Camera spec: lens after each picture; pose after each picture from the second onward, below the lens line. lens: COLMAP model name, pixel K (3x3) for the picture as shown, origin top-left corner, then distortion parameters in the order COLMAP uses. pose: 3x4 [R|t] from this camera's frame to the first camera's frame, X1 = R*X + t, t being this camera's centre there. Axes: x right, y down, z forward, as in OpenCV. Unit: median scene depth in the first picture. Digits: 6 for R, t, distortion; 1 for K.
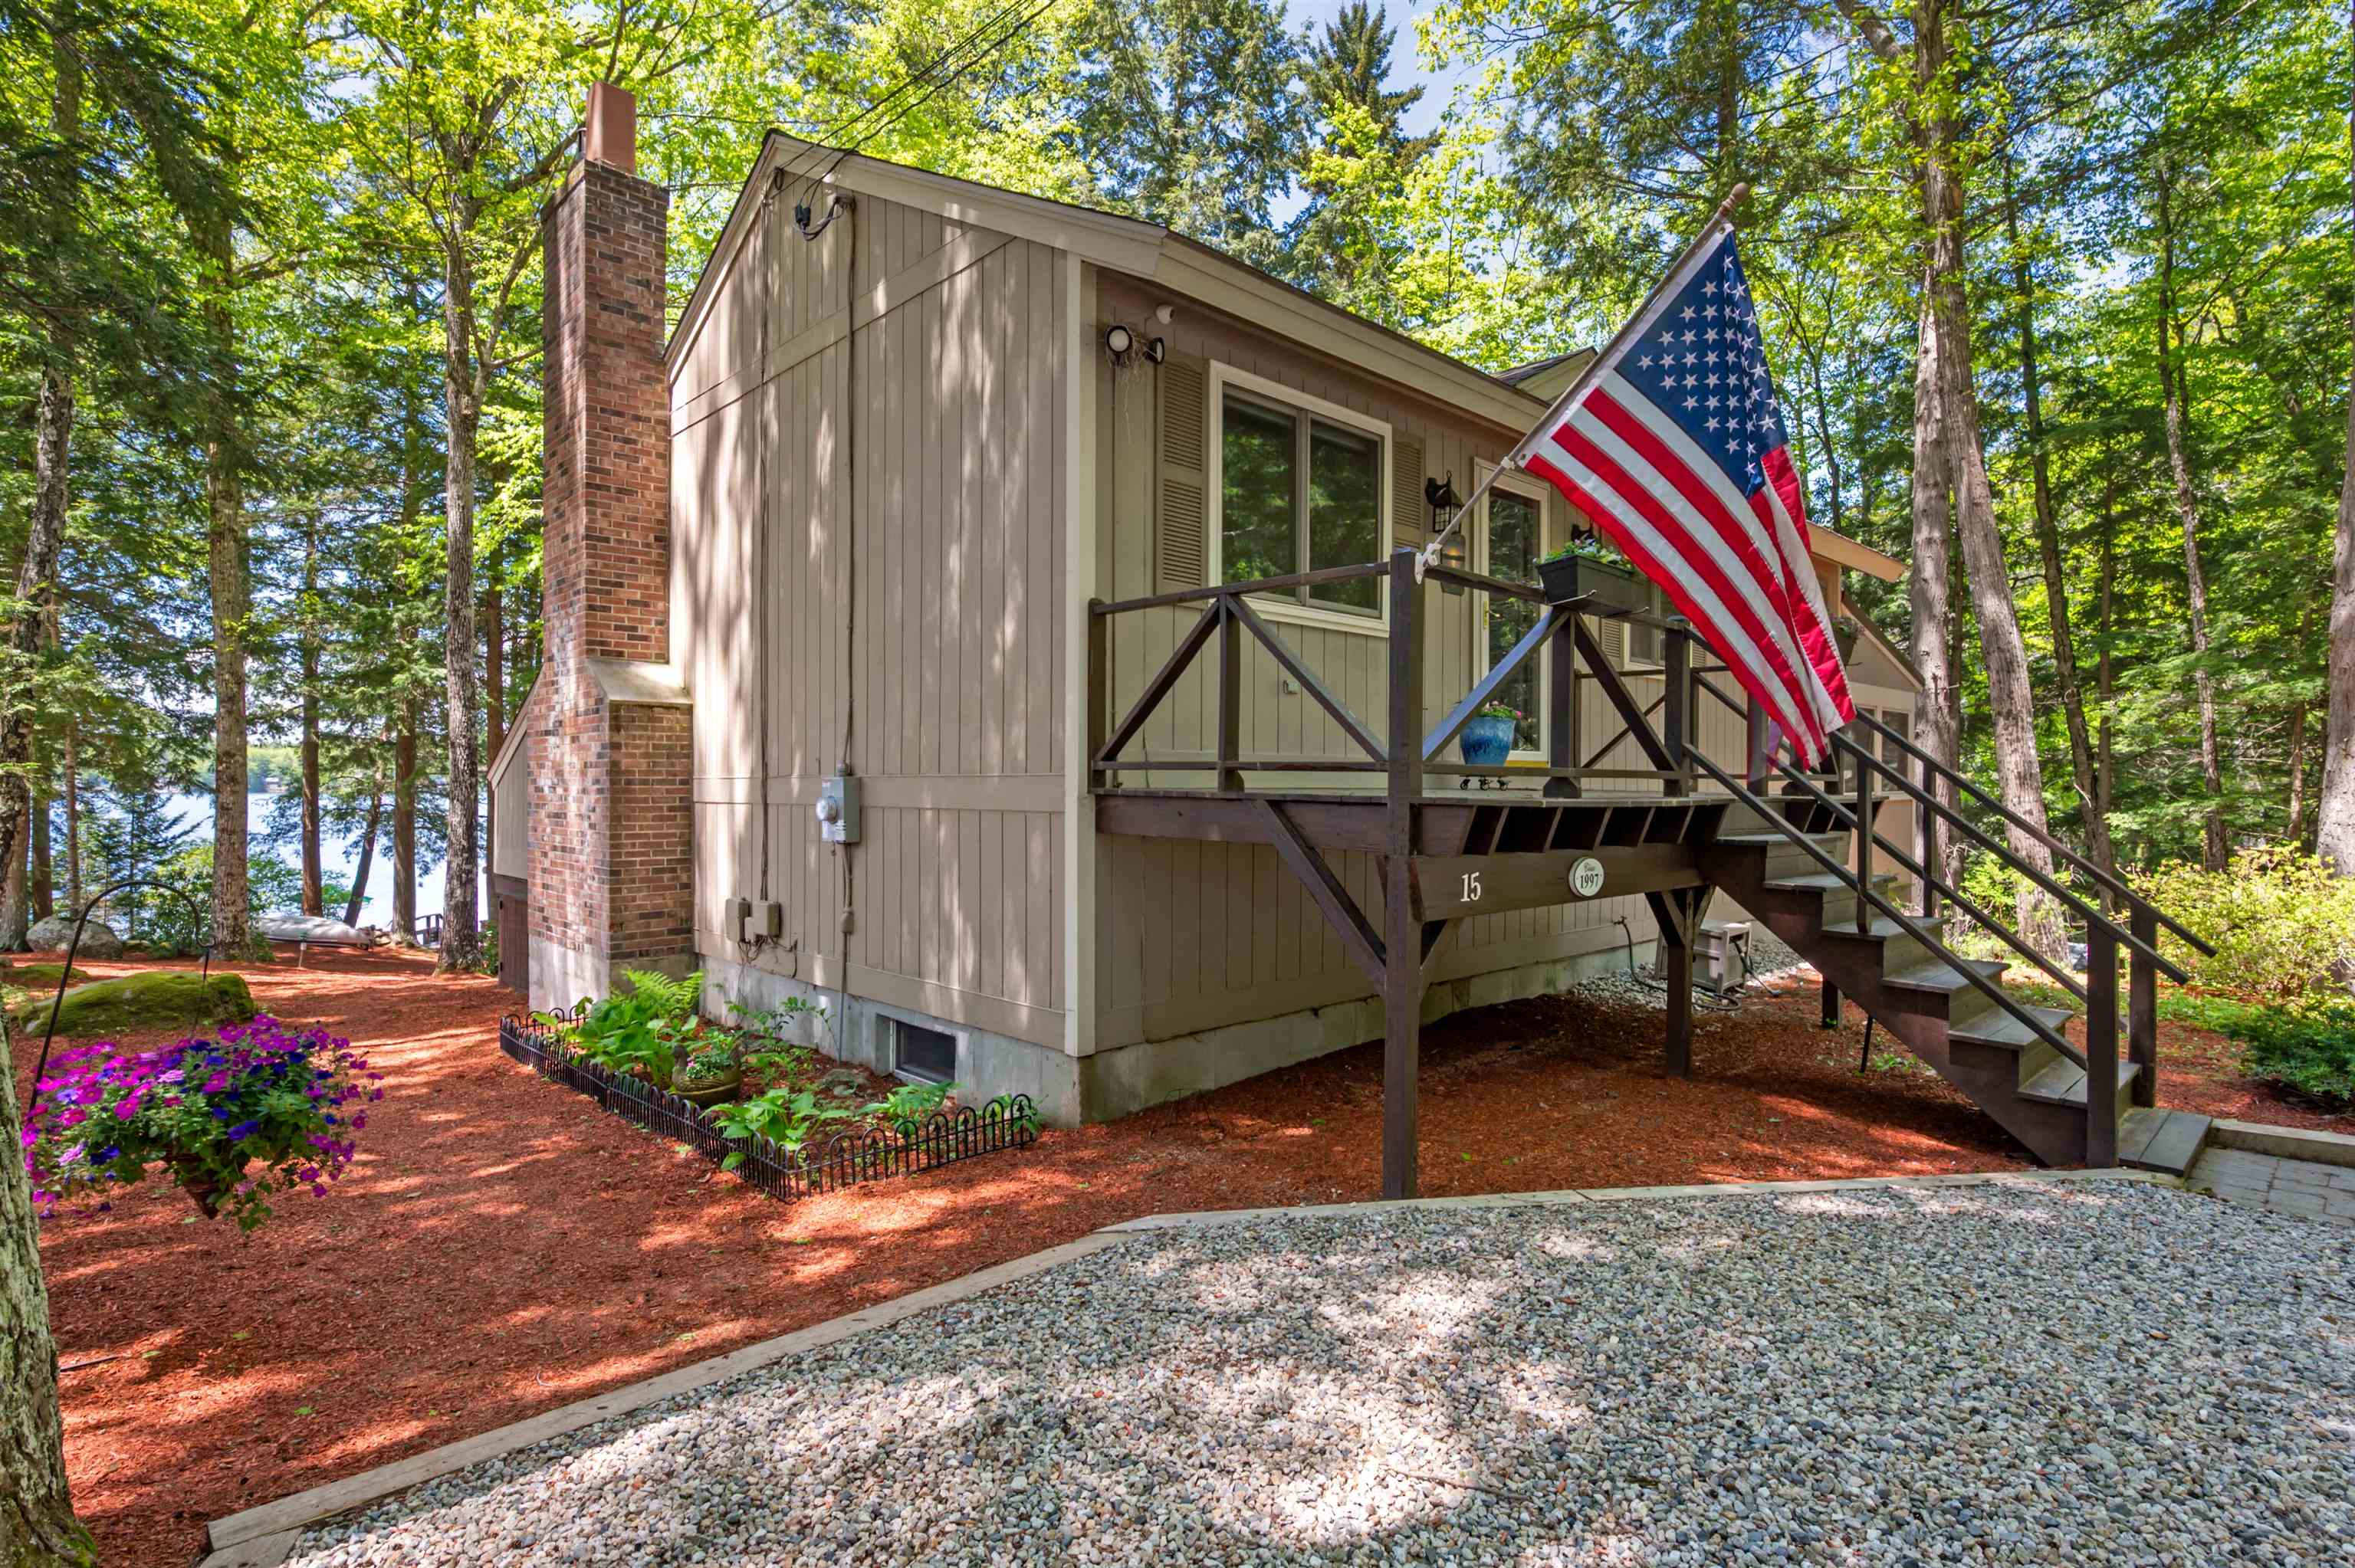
lens RADIAL K [[1155.2, 0, 1169.6], [0, 1155.2, 793.5], [0, 0, 1]] dist [0.000095, 0.000789]
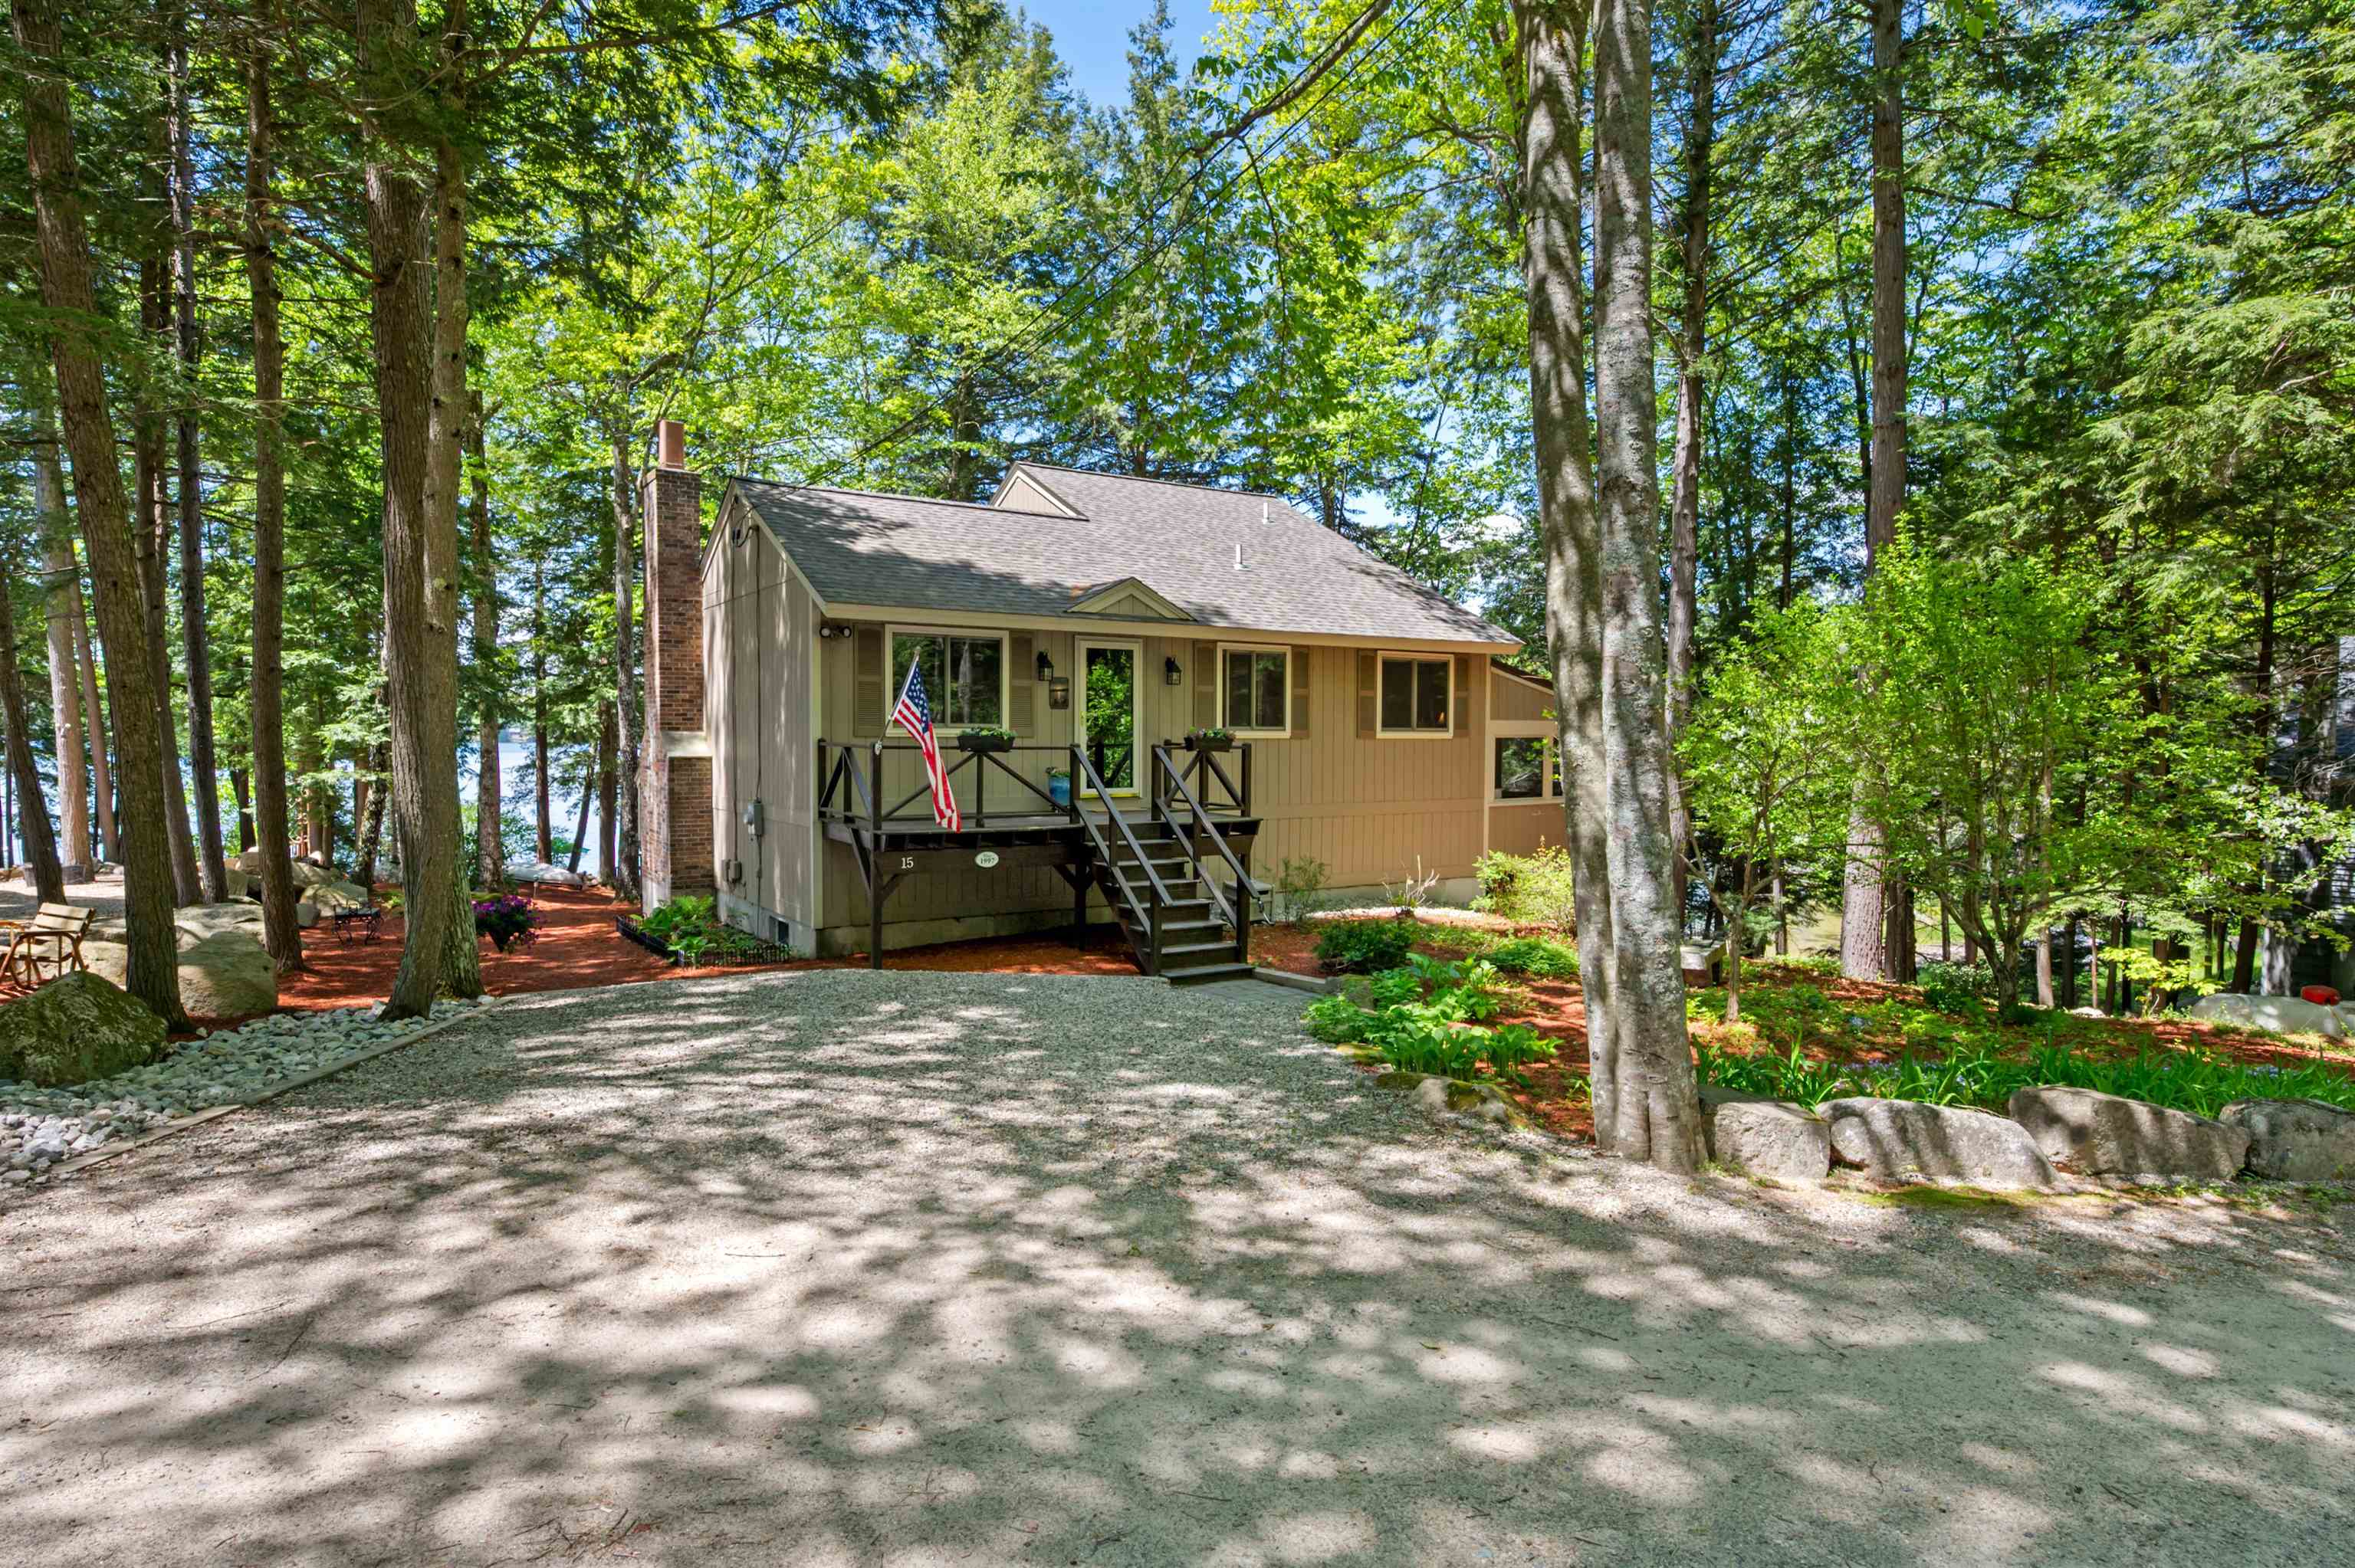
lens RADIAL K [[1291.1, 0, 1185.2], [0, 1291.1, 785.1], [0, 0, 1]] dist [0.004507, 0.001214]
pose [[0.983530, 0.006769, -0.180620, 0.739842], [-0.000489, 0.999395, 0.034789, -0.106260], [0.180746, -0.034128, 0.982937, -0.951011]]
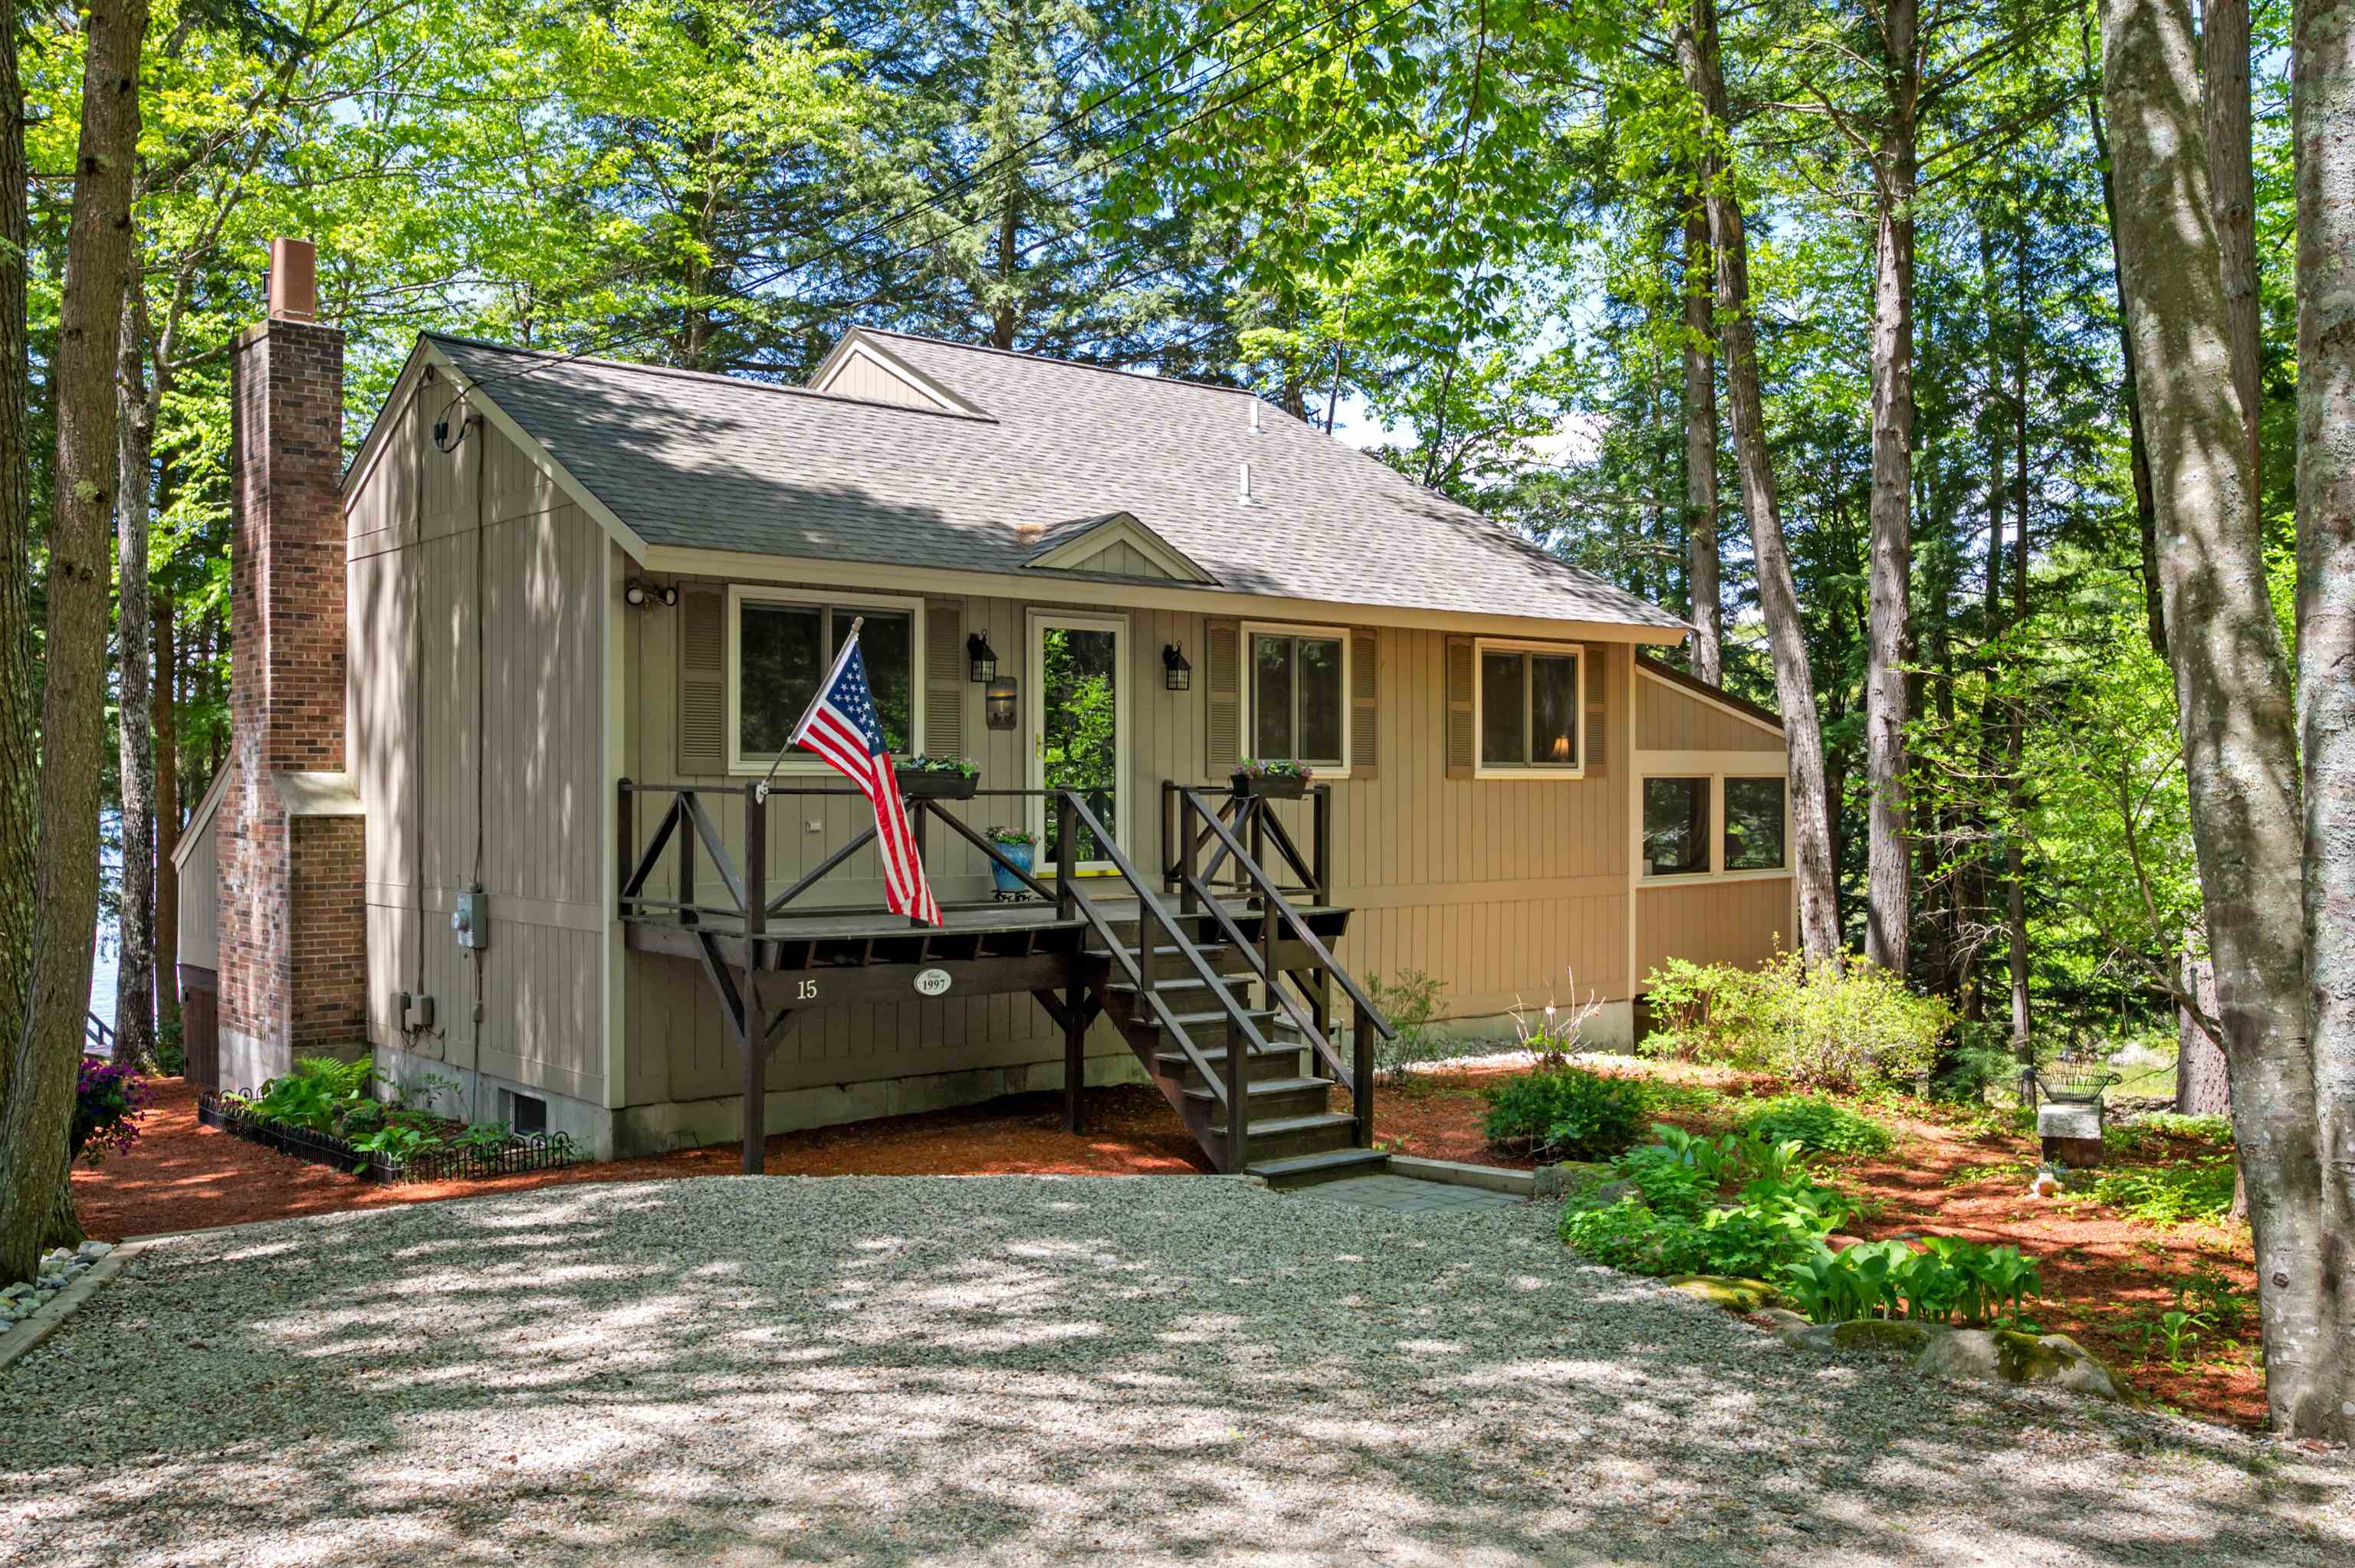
lens RADIAL K [[2053.5, 0, 1178.3], [0, 2053.5, 784.8], [0, 0, 1]] dist [0.010733, -0.028218]
pose [[0.998237, -0.003886, -0.059230, 0.475931], [0.003620, 0.999983, -0.004589, -0.094309], [0.059247, 0.004367, 0.998234, -0.906079]]
